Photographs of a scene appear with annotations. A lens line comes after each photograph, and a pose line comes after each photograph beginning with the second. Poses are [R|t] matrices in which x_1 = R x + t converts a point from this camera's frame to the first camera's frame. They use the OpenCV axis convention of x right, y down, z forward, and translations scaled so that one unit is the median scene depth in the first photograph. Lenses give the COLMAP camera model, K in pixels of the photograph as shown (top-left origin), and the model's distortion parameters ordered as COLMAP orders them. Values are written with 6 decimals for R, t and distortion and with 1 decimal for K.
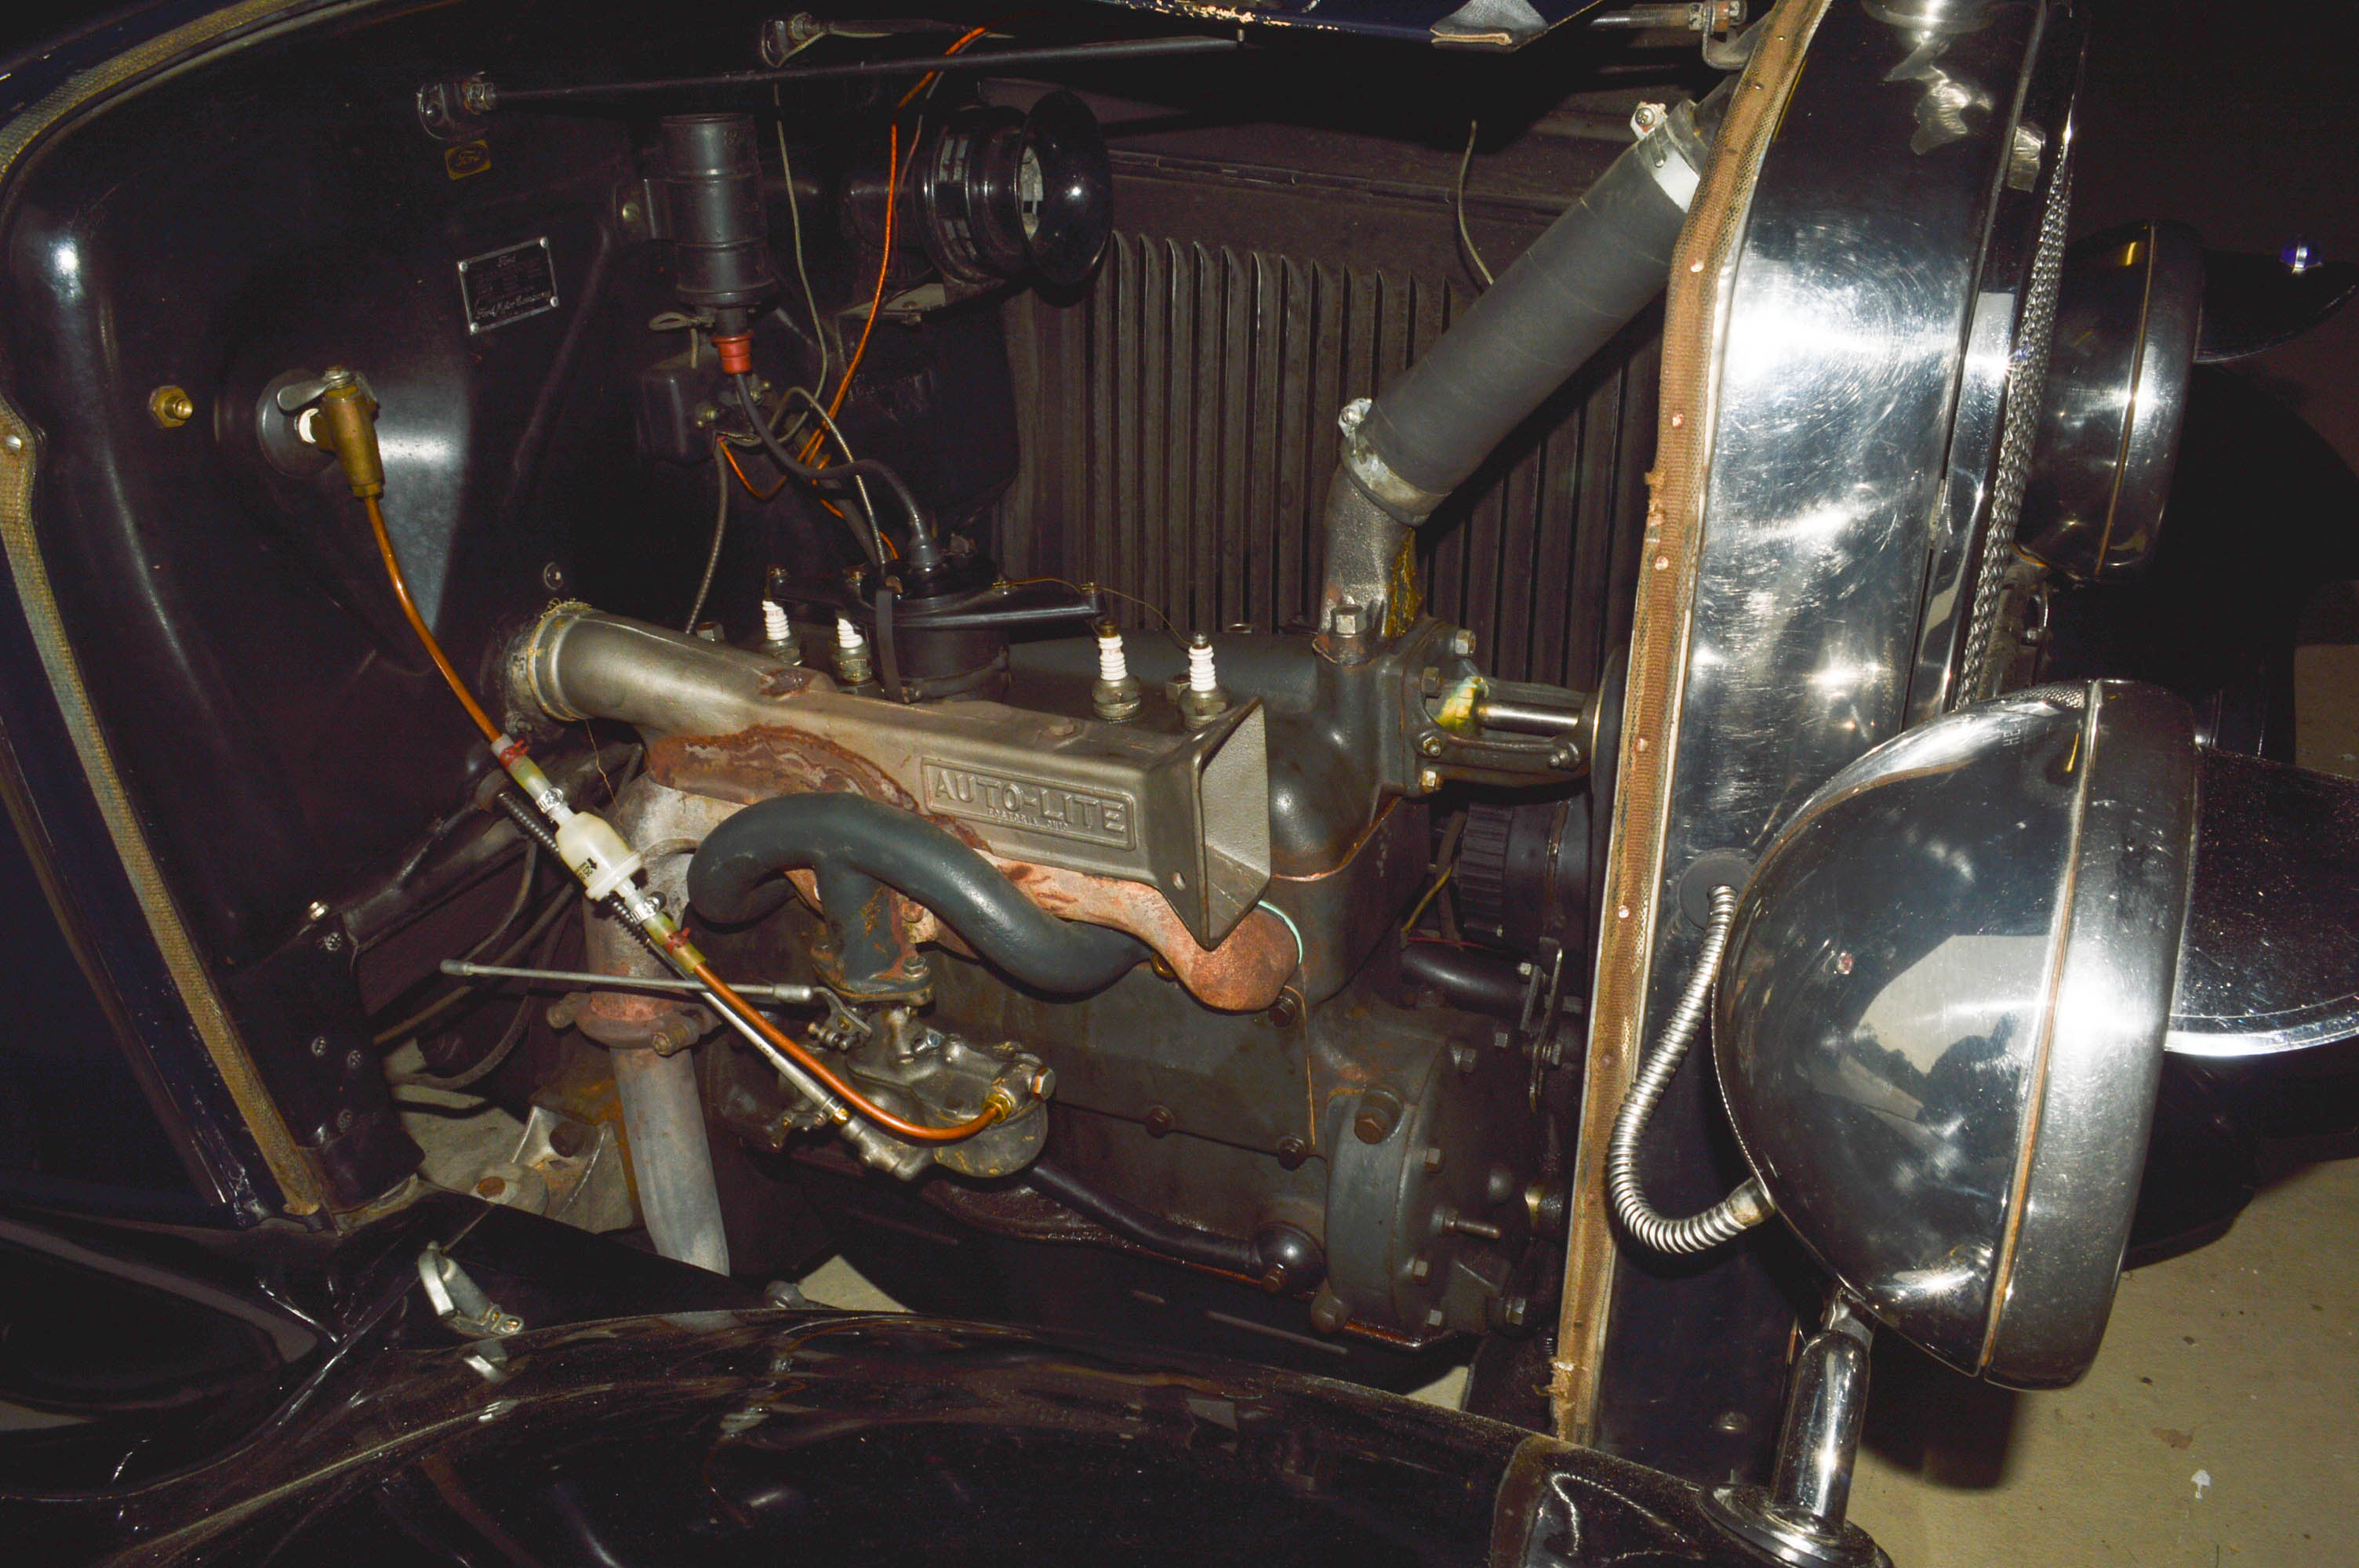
lens RADIAL K [[1876.7, 0, 1179.5], [0, 1876.7, 784.0], [0, 0, 1]] dist [-0.078803, 0.004465]
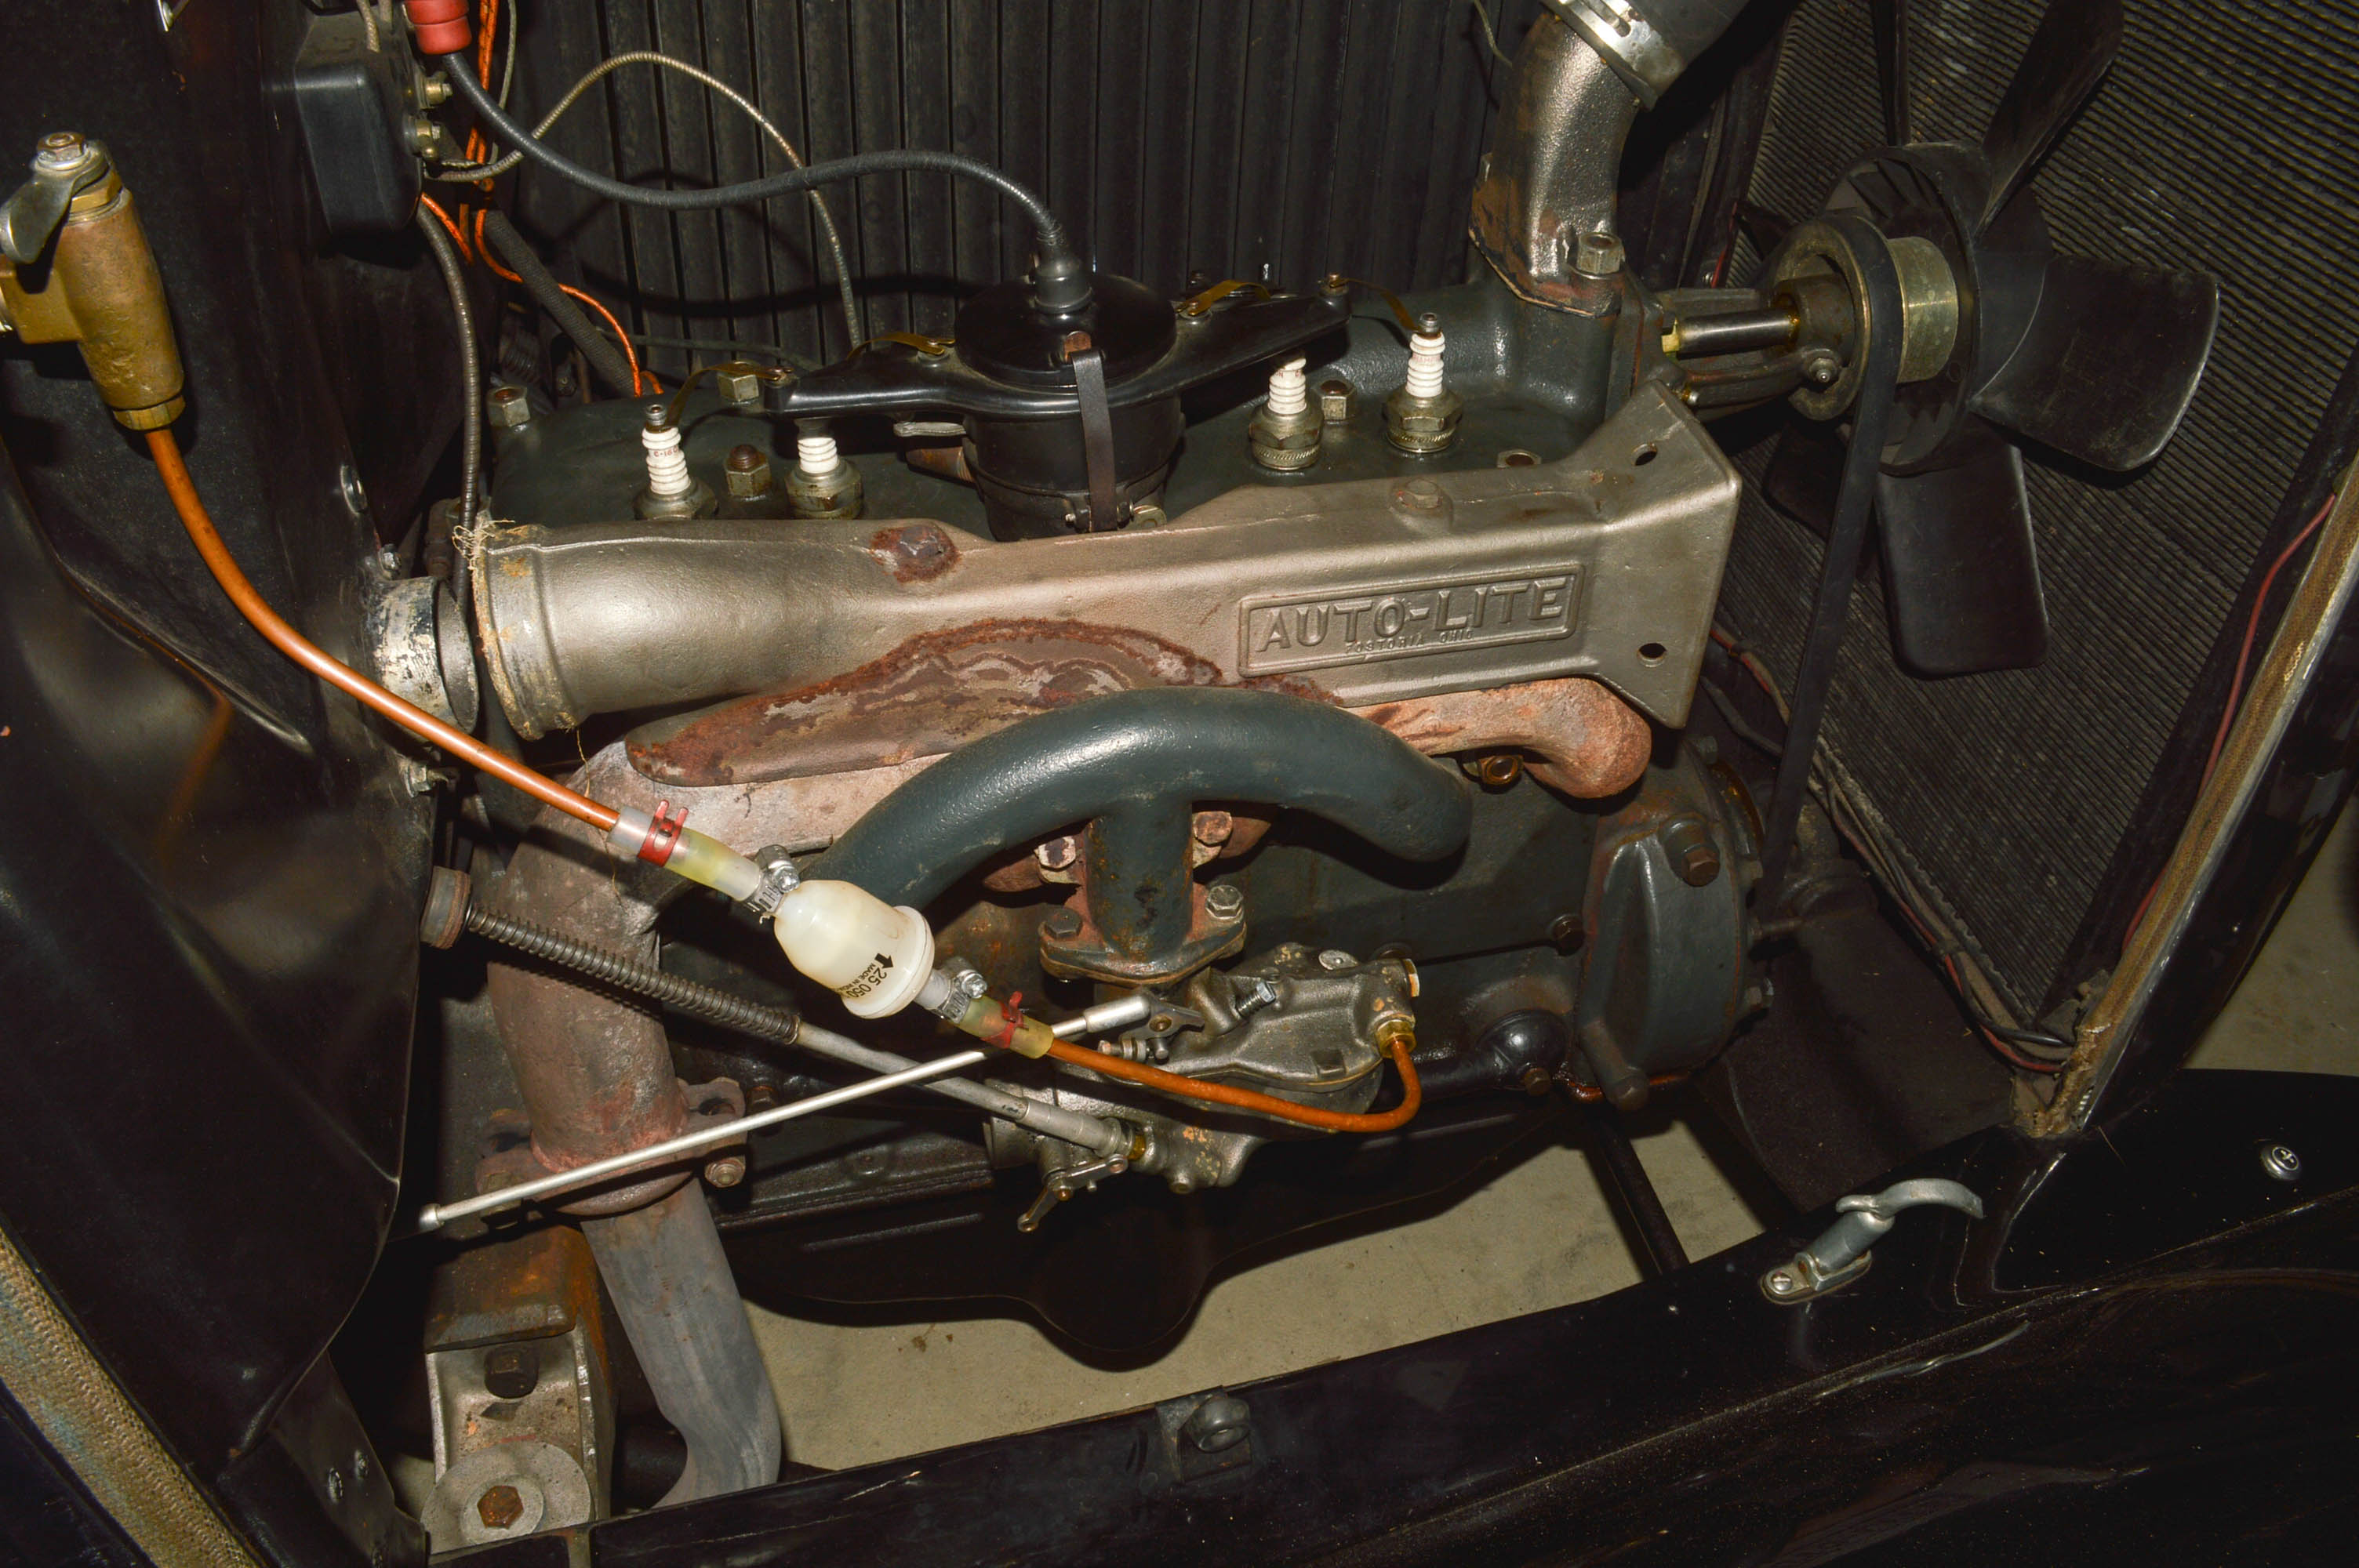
lens RADIAL K [[1876.7, 0, 1179.5], [0, 1876.7, 784.0], [0, 0, 1]] dist [-0.078803, 0.004465]
pose [[0.785994, -0.352768, 0.507709, -0.487055], [0.237930, 0.930576, 0.278242, -0.135419], [-0.570617, -0.097897, 0.815360, 0.466263]]
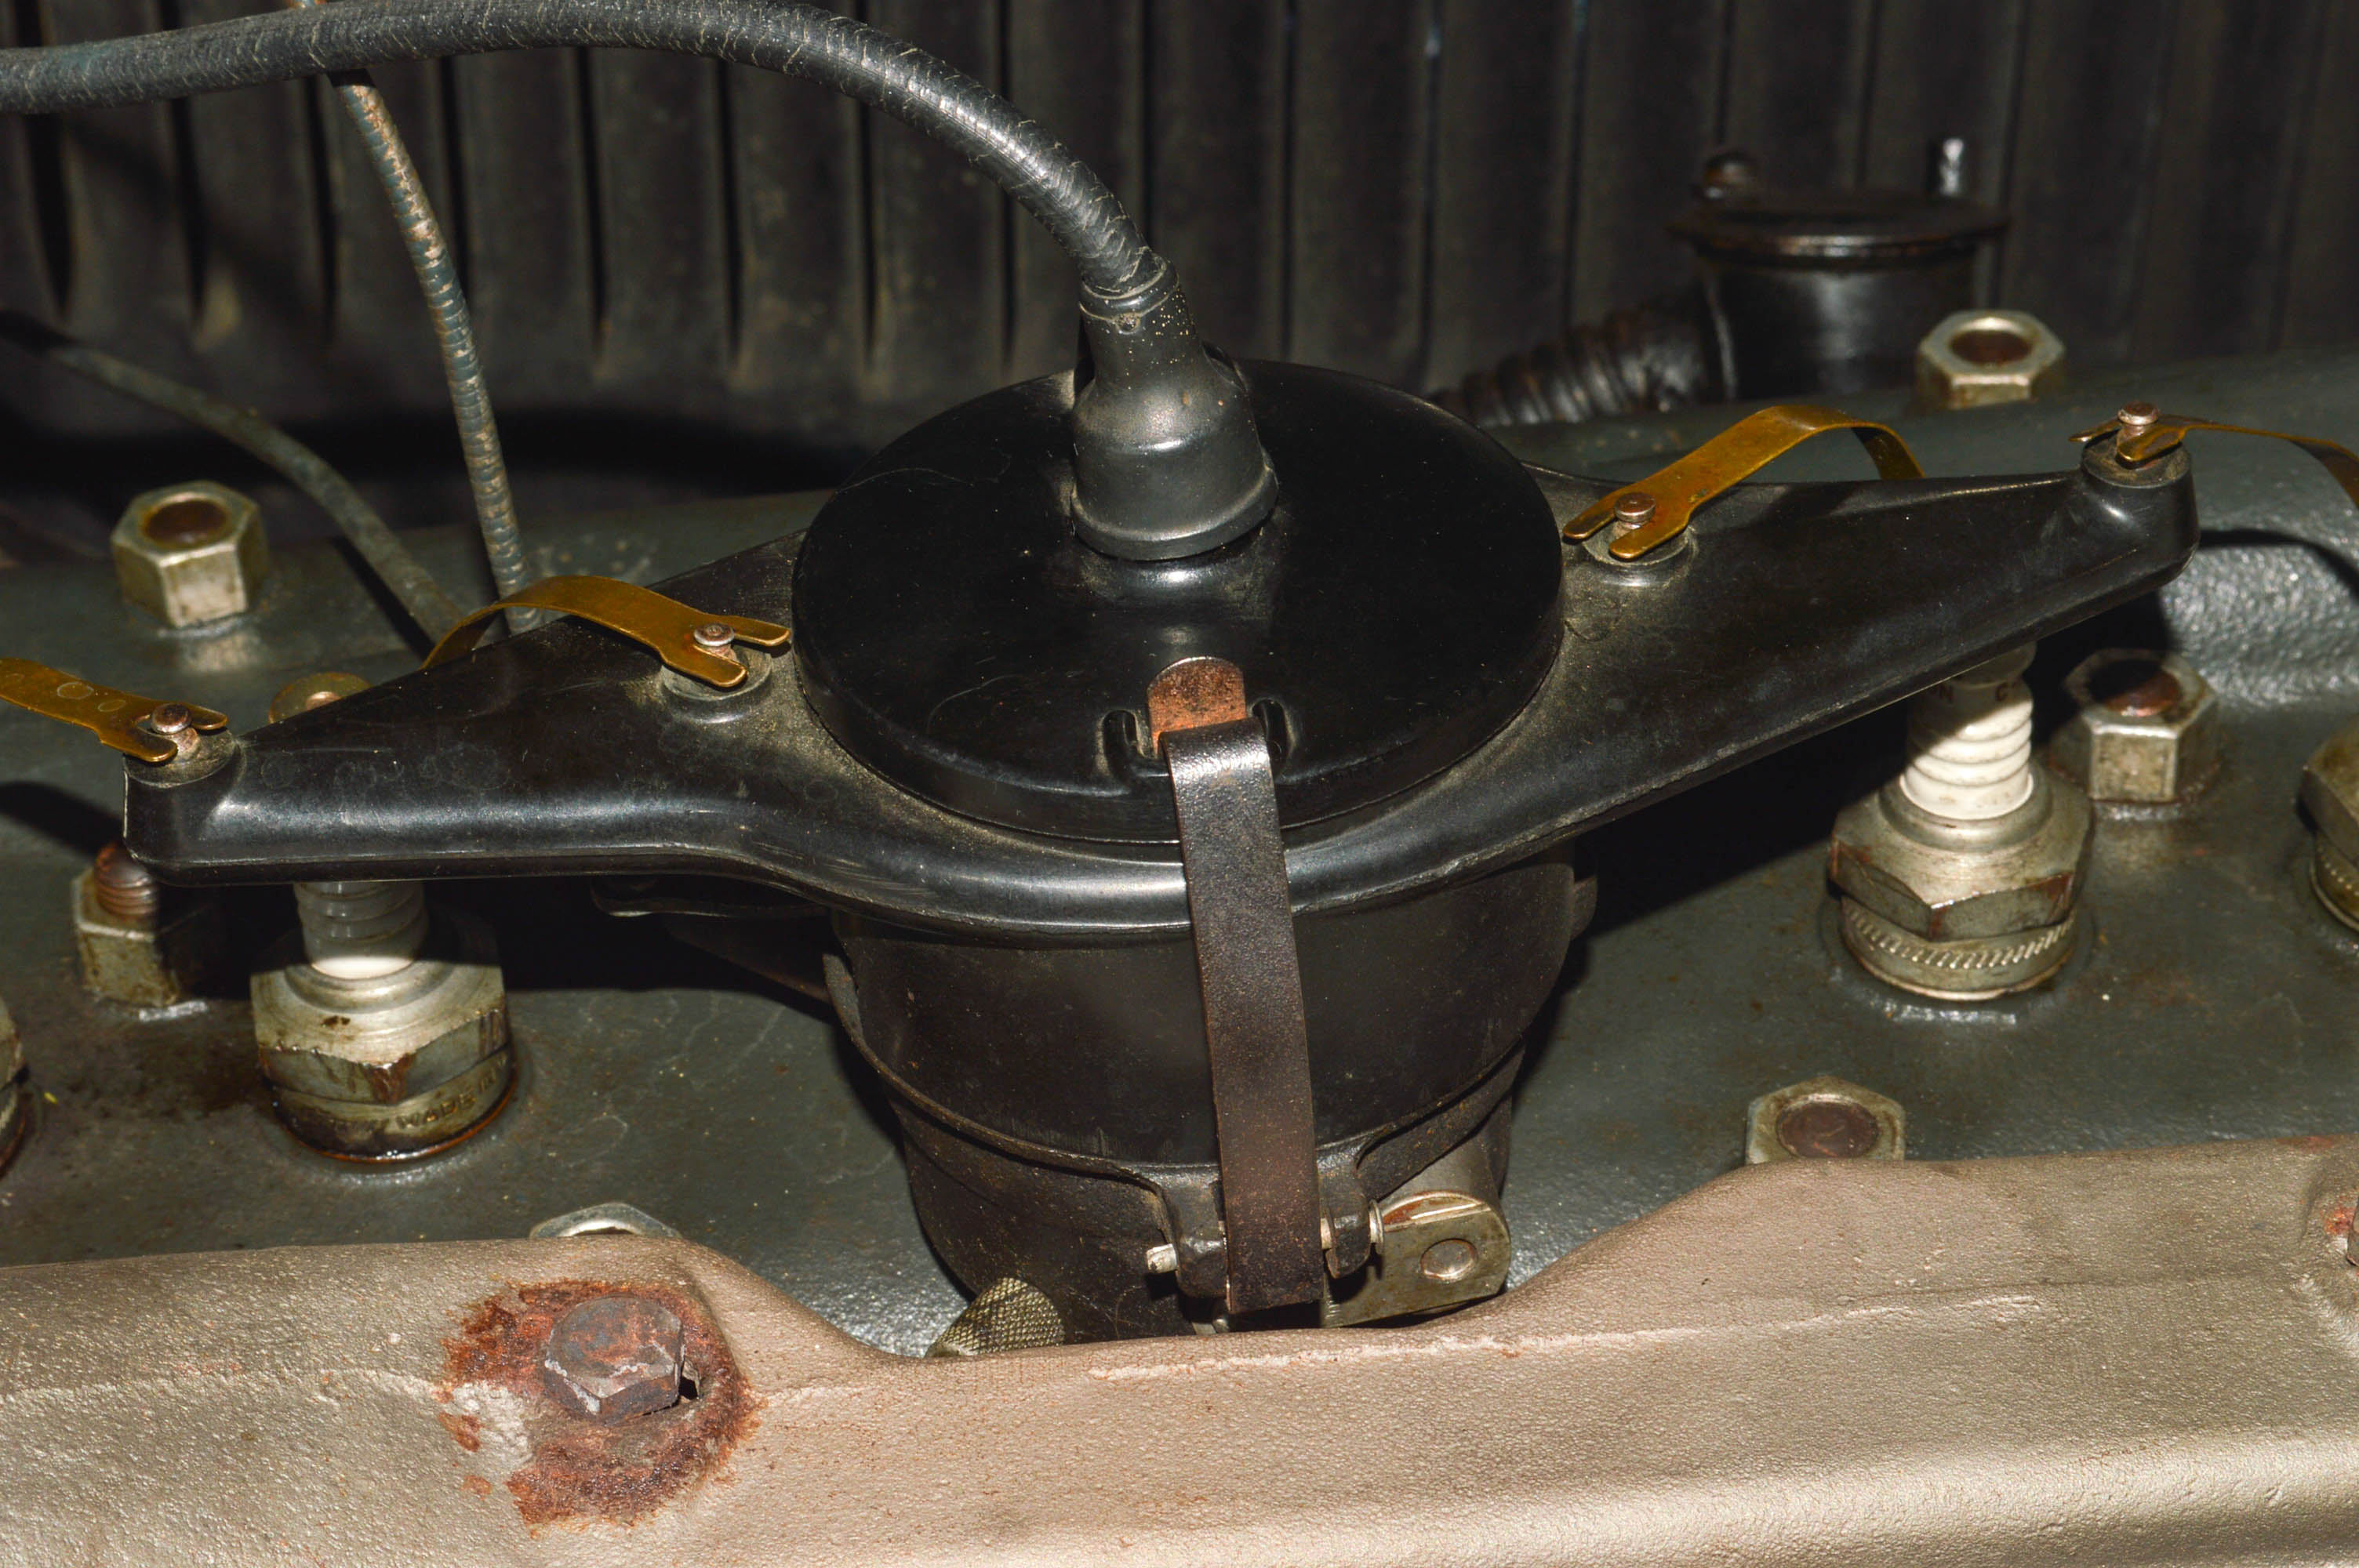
lens RADIAL K [[5112.4, 0, 1179.5], [0, 5112.4, 784.0], [0, 0, 1]] dist [0.038675, 0.162219]
pose [[0.856273, -0.285797, 0.430252, -0.363056], [0.218248, 0.955155, 0.200116, -0.193500], [-0.468150, -0.077452, 0.880248, 0.577614]]
